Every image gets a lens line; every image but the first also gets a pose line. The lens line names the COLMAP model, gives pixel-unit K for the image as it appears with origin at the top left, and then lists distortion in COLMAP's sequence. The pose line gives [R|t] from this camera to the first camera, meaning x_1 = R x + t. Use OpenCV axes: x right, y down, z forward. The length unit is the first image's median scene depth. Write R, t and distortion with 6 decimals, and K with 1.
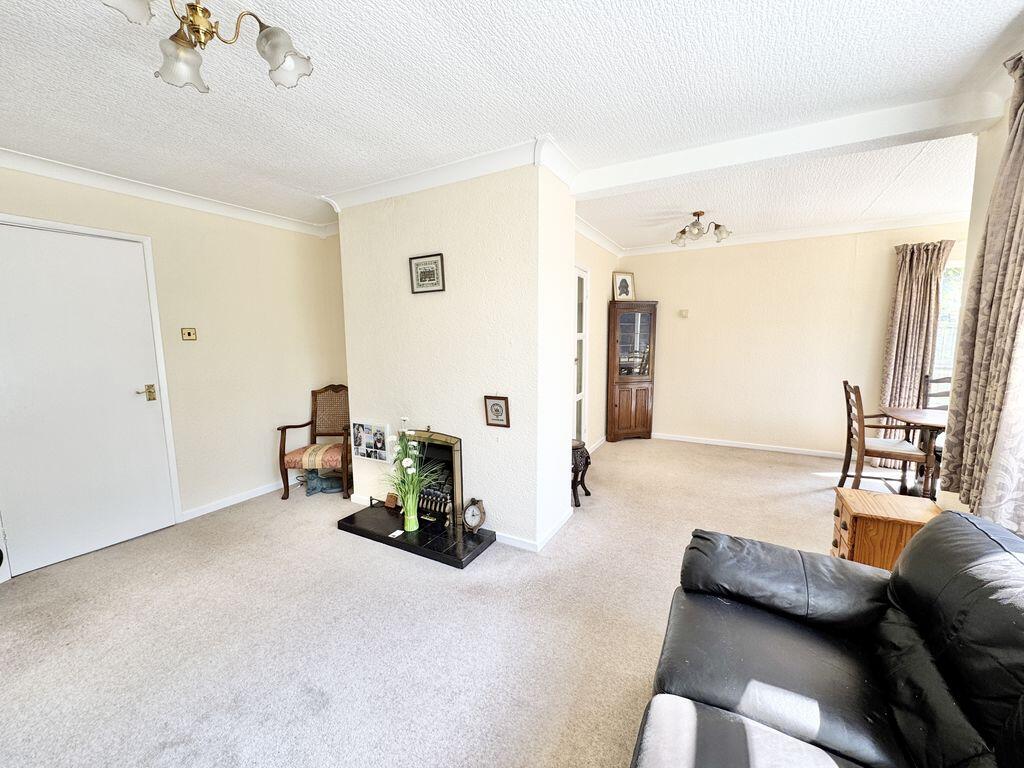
lens RADIAL K [[409.7, 0, 515.1], [0, 409.7, 385.0], [0, 0, 1]] dist [0.000291, -0.000212]
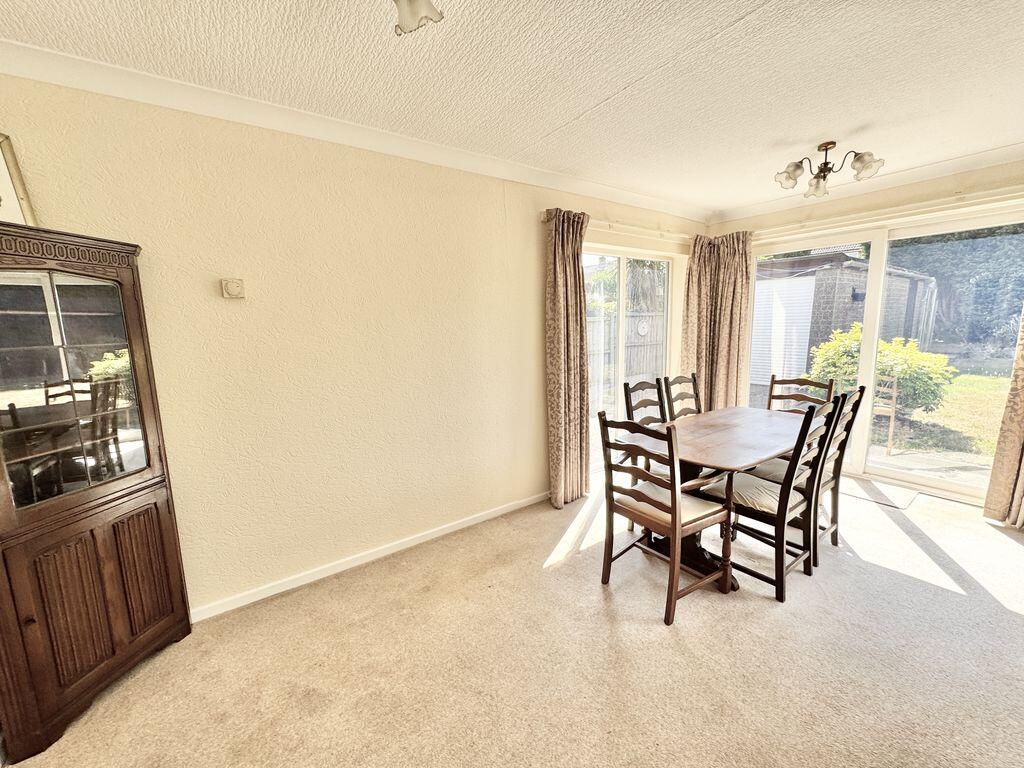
lens RADIAL K [[409.7, 0, 513.6], [0, 409.7, 386.6], [0, 0, 1]] dist [0.000291, -0.000212]
pose [[0.423022, -0.138834, 0.895420, 0.259405], [0.140575, 0.986283, 0.086510, -0.124185], [-0.895148, 0.089279, 0.436736, 0.942125]]
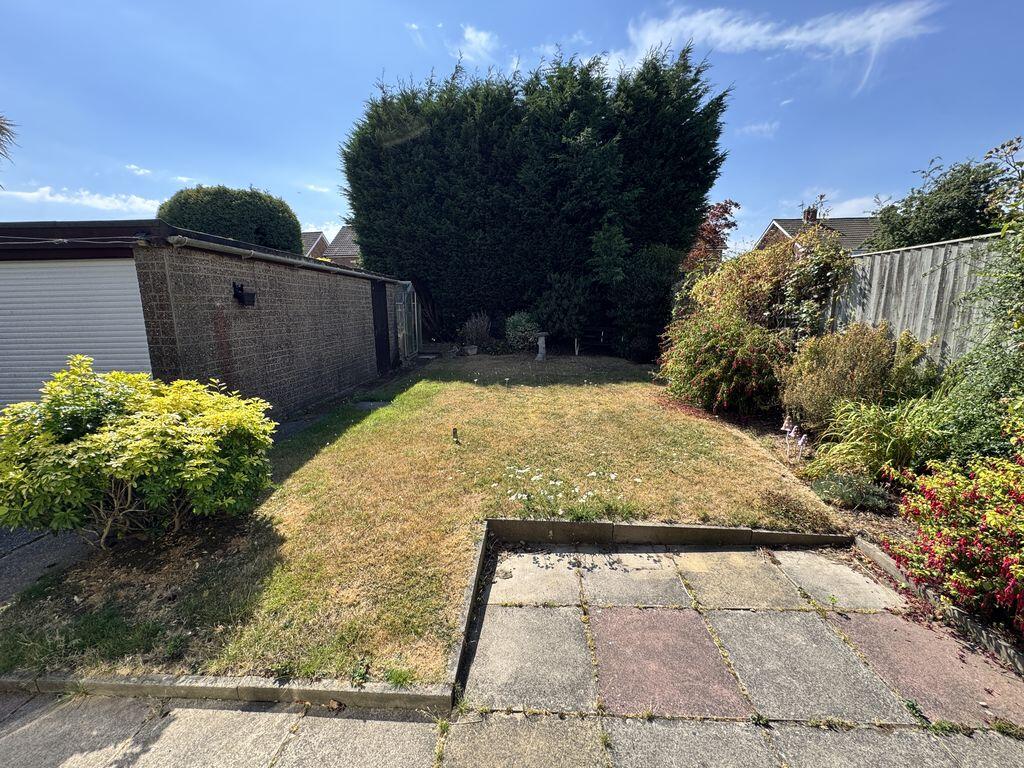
lens RADIAL K [[409.7, 0, 508.6], [0, 409.7, 382.3], [0, 0, 1]] dist [0.000291, -0.000212]
pose [[-0.424334, -0.138695, 0.894821, 1.308284], [0.146111, 0.964763, 0.218823, -0.043810], [-0.893640, 0.223597, -0.389117, 0.010771]]
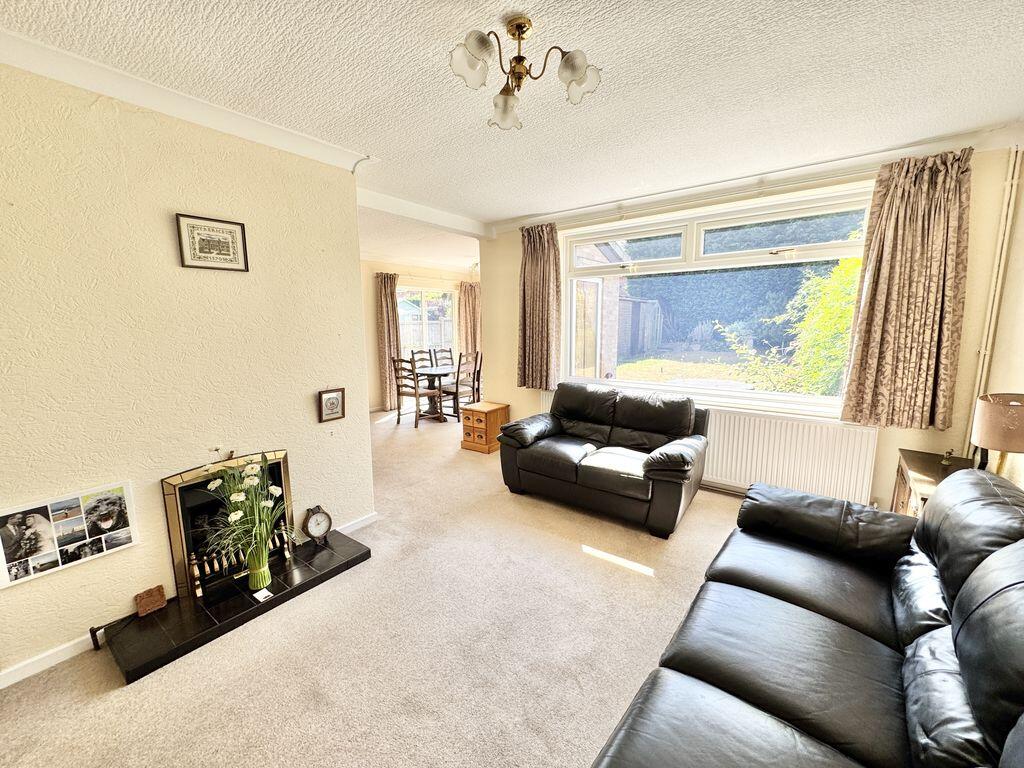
lens RADIAL K [[409.7, 0, 513.4], [0, 409.7, 385.2], [0, 0, 1]] dist [0.000291, -0.000212]
pose [[0.140913, -0.139288, 0.980175, -0.770868], [0.132804, 0.983765, 0.120706, -0.035377], [-0.981074, 0.113162, 0.157123, 0.337241]]
